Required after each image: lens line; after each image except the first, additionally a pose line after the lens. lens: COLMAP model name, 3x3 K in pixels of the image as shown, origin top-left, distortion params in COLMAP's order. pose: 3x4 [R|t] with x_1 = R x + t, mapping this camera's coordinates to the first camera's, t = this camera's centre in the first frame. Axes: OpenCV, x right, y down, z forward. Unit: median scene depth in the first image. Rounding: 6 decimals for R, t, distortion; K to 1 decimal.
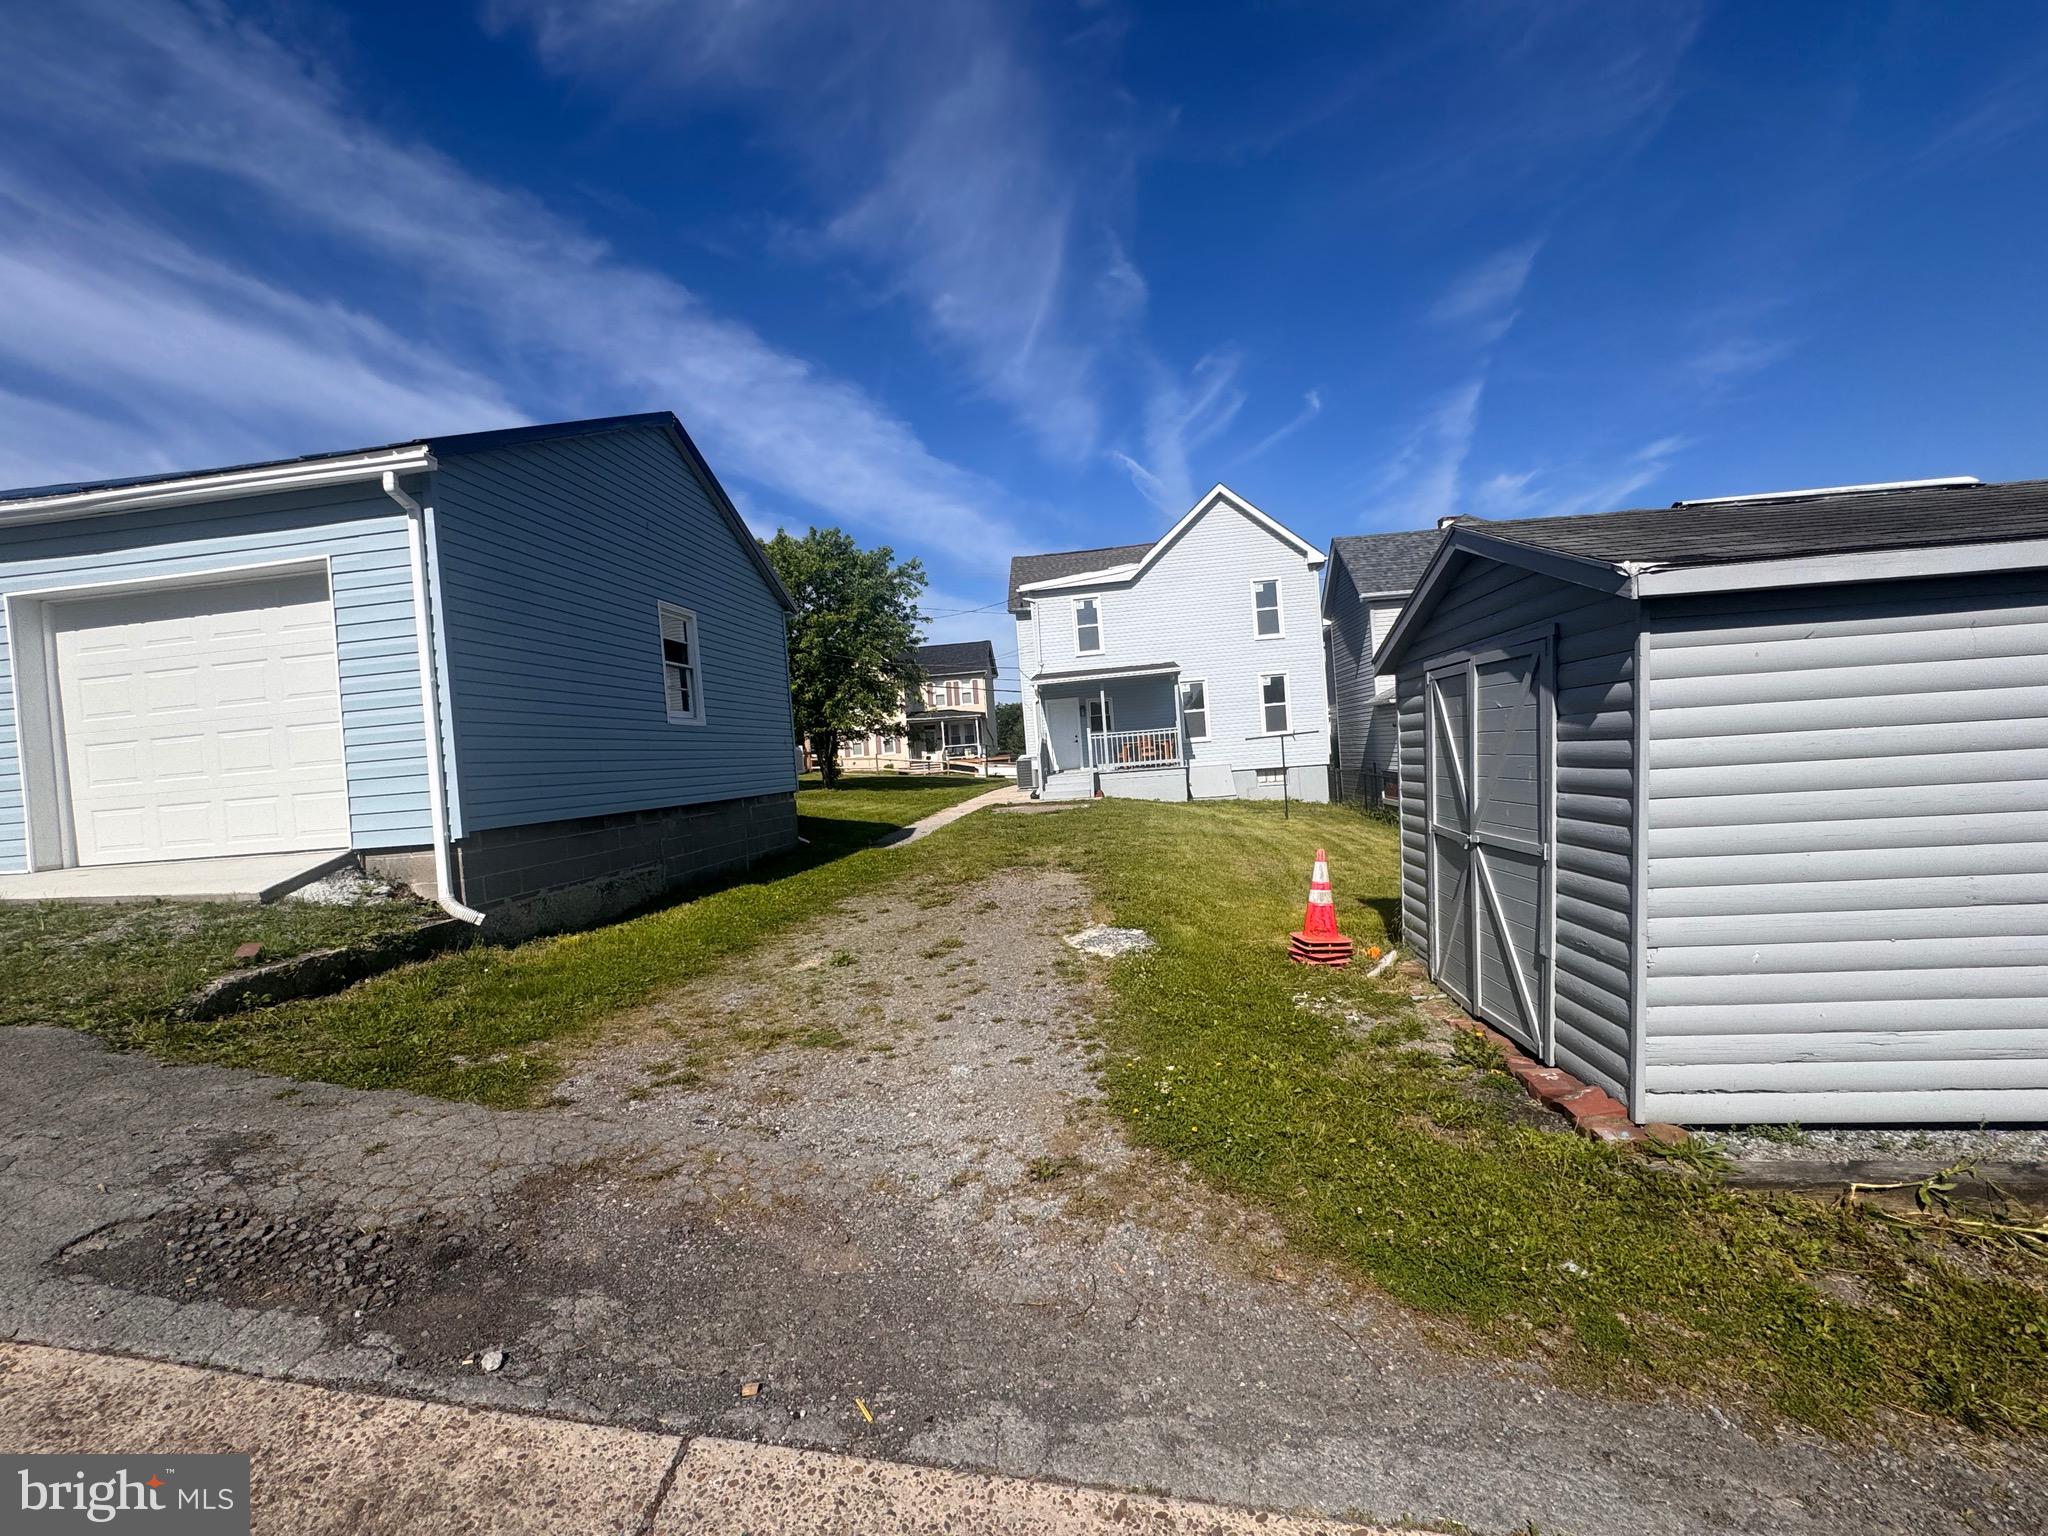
lens RADIAL K [[878.1, 0, 1023.0], [0, 878.1, 770.1], [0, 0, 1]] dist [-0.001822, 0.001089]
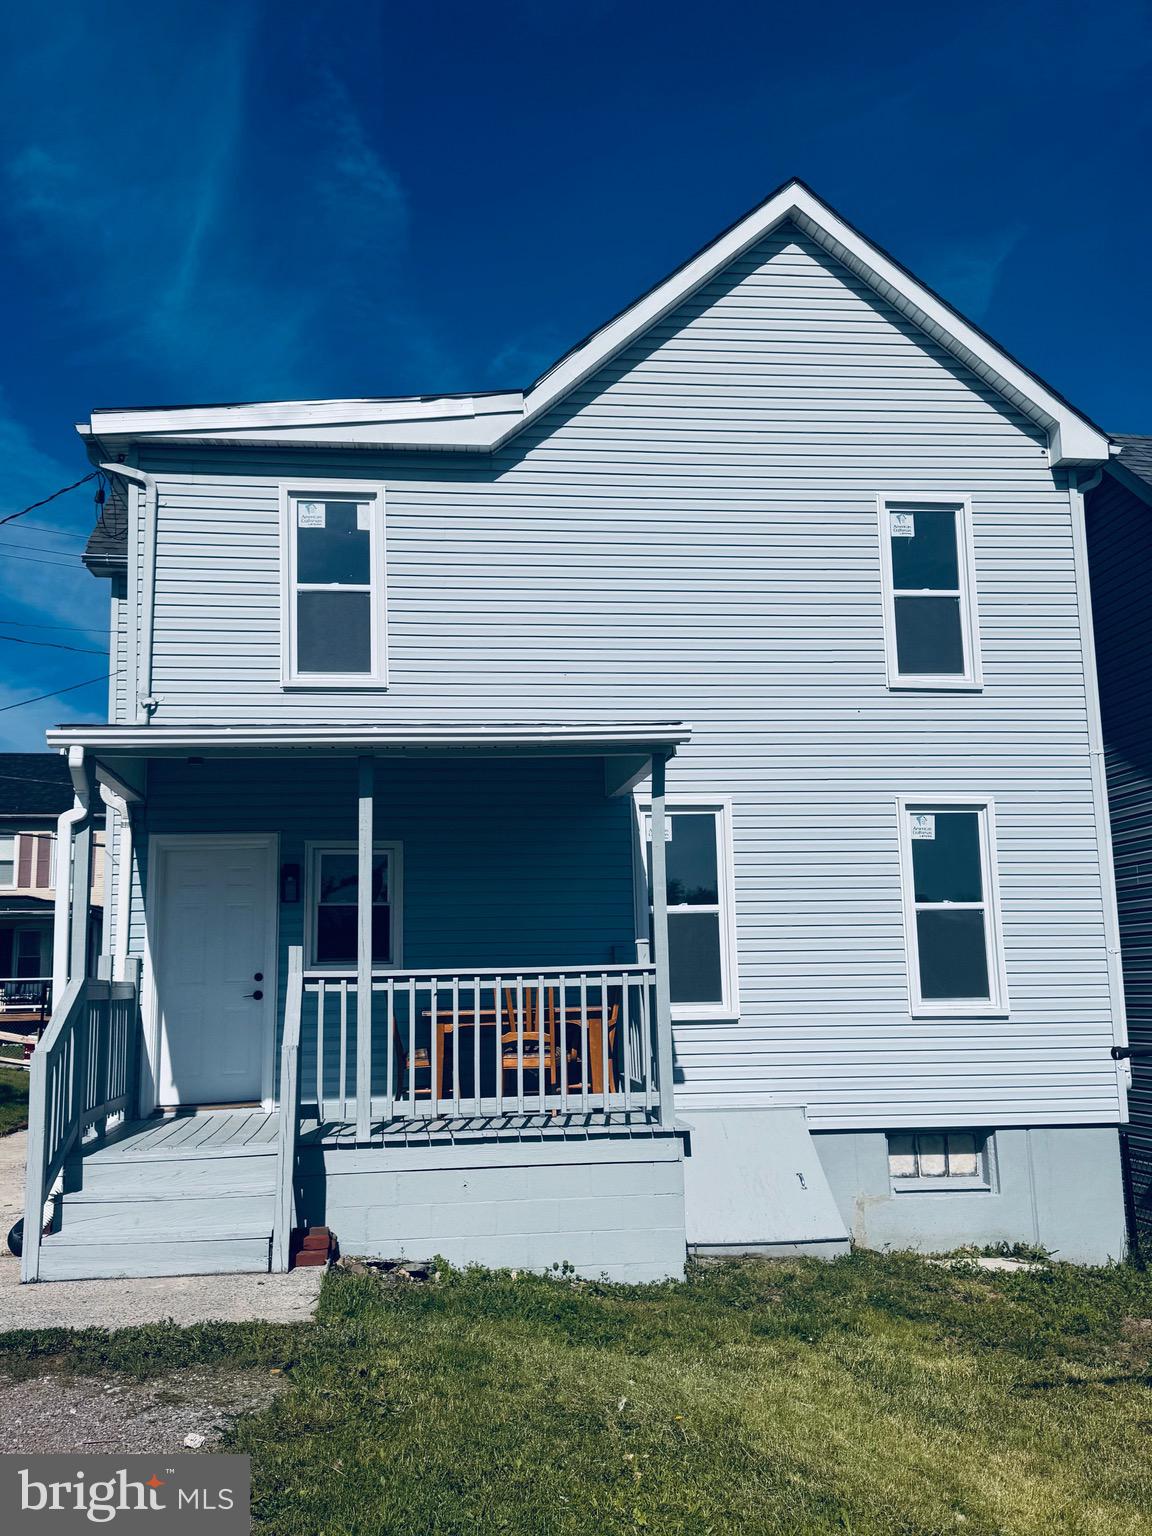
lens RADIAL K [[1390.3, 0, 576.0], [0, 1390.3, 768.0], [0, 0, 1]] dist [0.121089, -0.002213]
pose [[0.965302, 0.088390, 0.245721, 0.155743], [-0.043303, 0.982126, -0.183173, -0.098661], [-0.257520, 0.166177, 0.951876, 2.002250]]
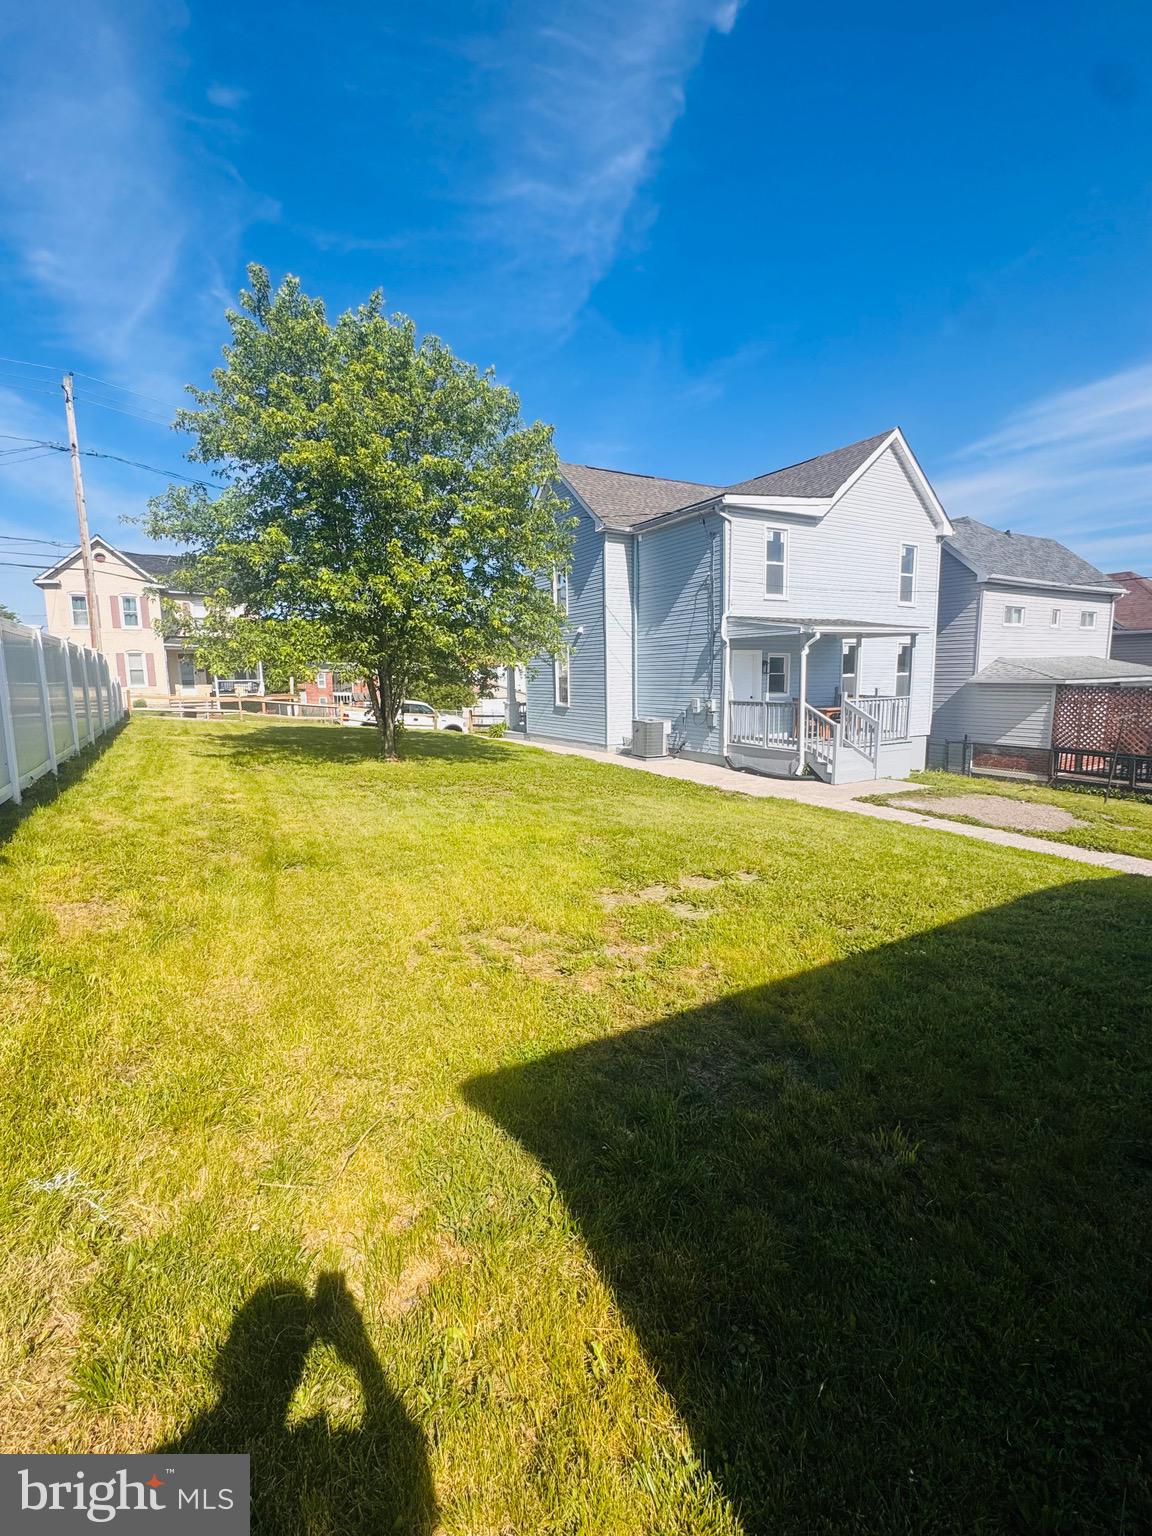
lens RADIAL K [[681.8, 0, 574.8], [0, 681.8, 766.9], [0, 0, 1]] dist [-0.003351, 0.000371]
pose [[0.781894, -0.029680, 0.622704, -1.699508], [-0.029371, 0.996003, 0.084352, -0.084378], [-0.622719, -0.084244, 0.777897, 2.174507]]
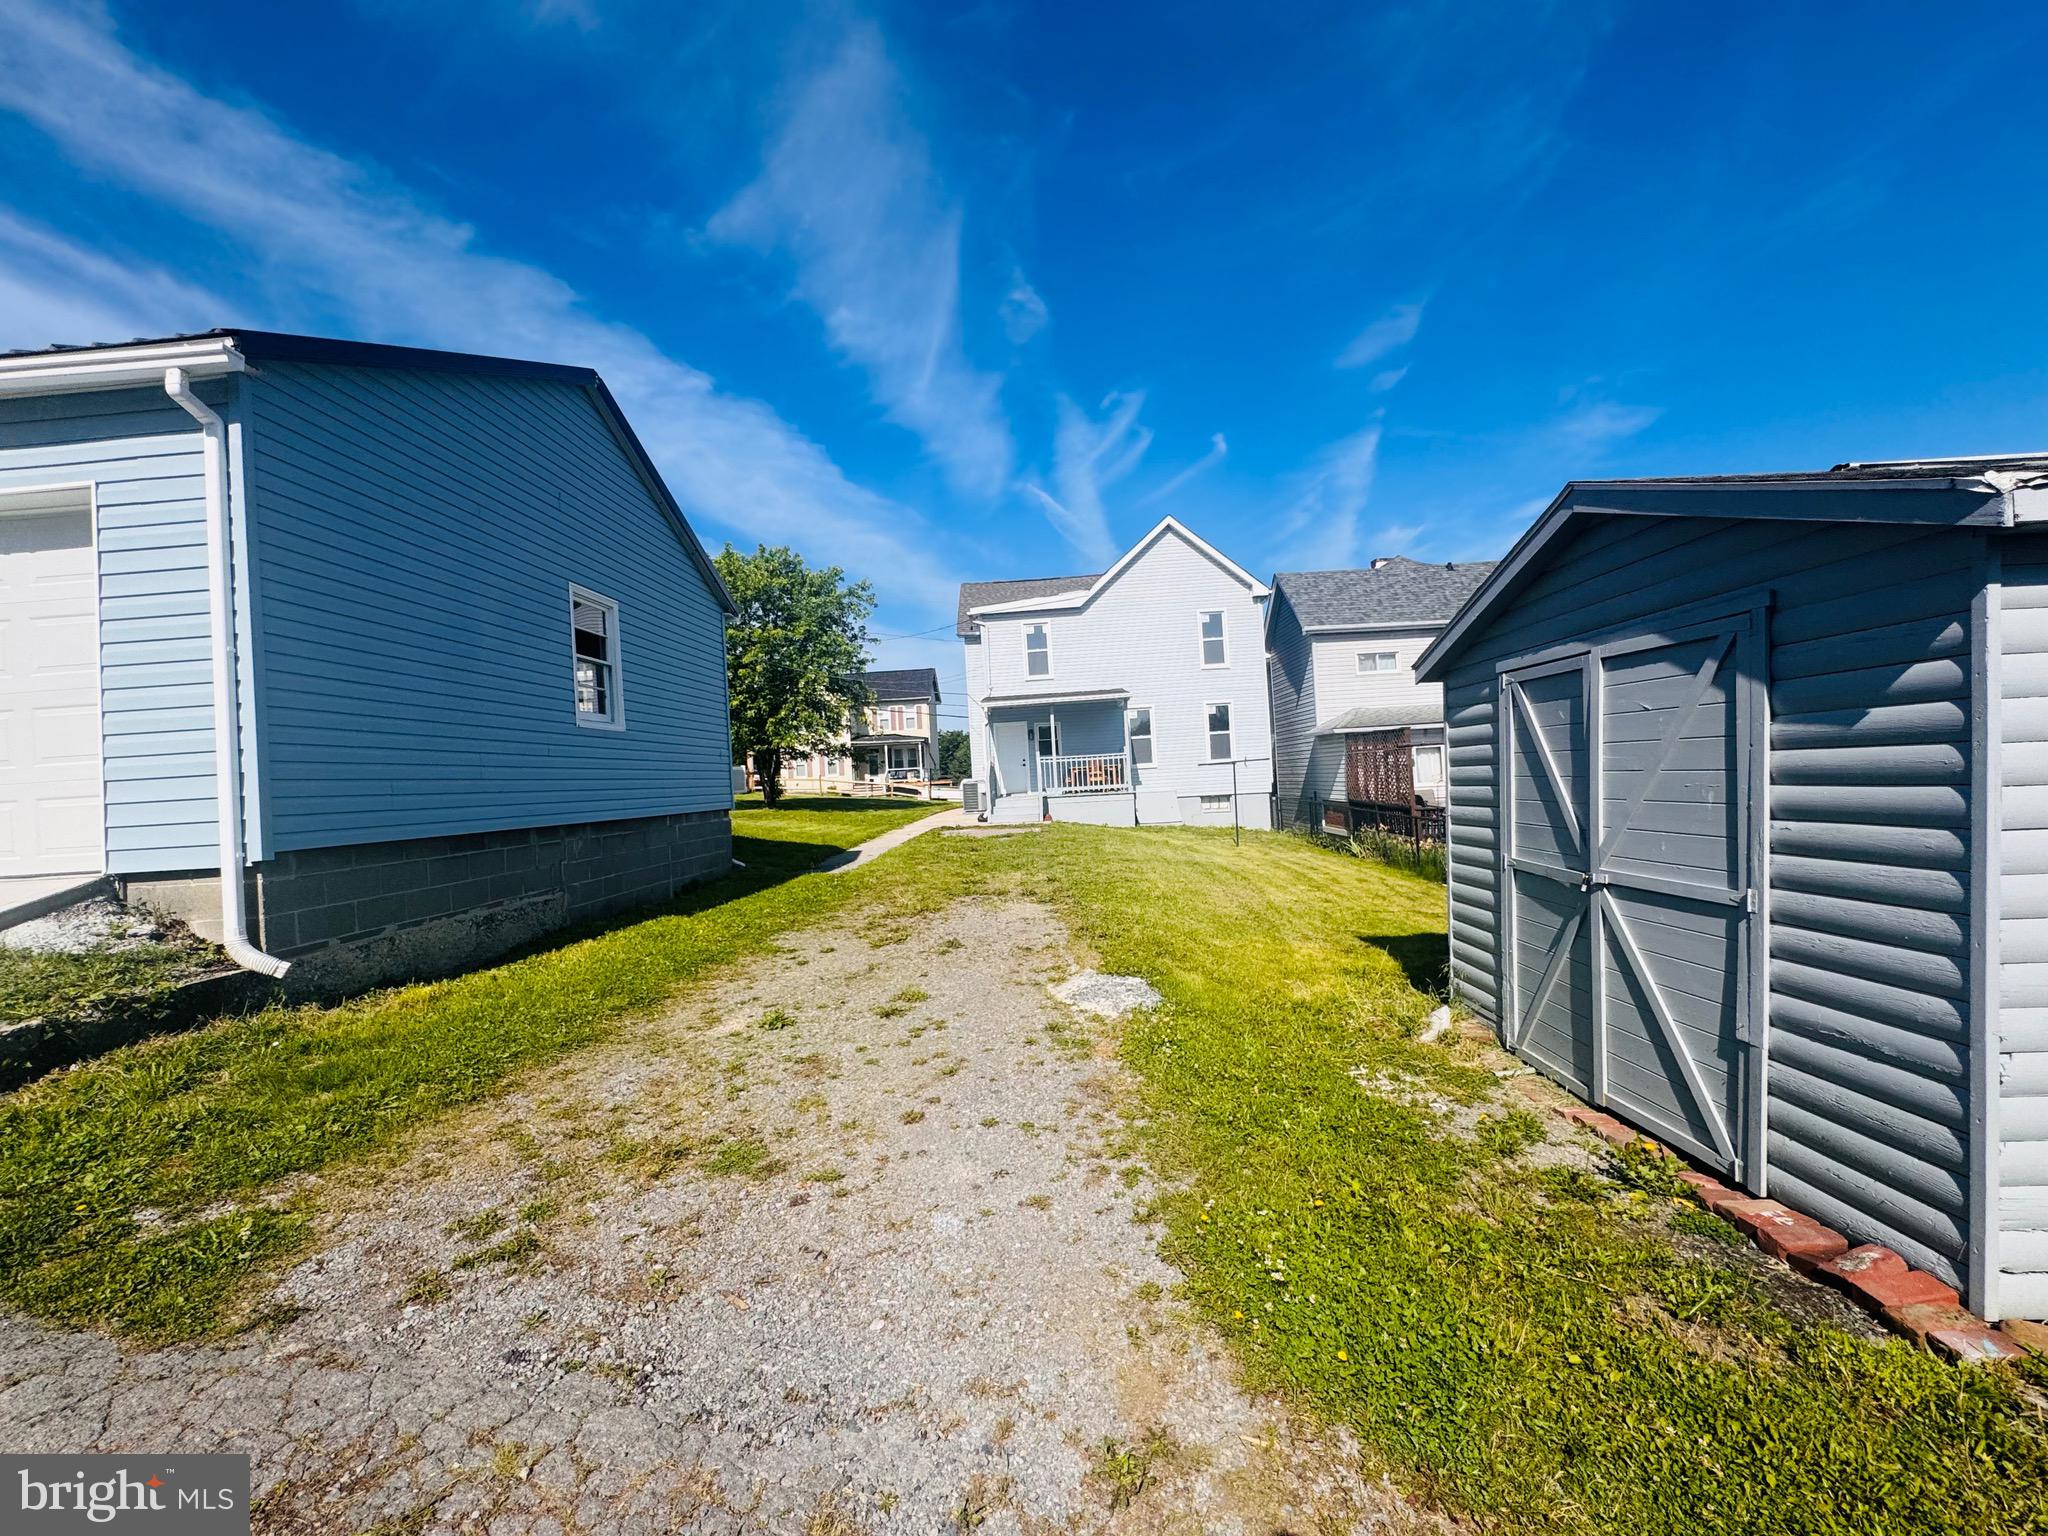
lens RADIAL K [[818.5, 0, 1022.6], [0, 818.5, 770.3], [0, 0, 1]] dist [-0.002609, -0.001012]
pose [[0.996742, 0.019932, 0.078159, -0.048847], [-0.017448, 0.999325, -0.032337, 0.011821], [-0.078751, 0.030868, 0.996416, 0.257283]]
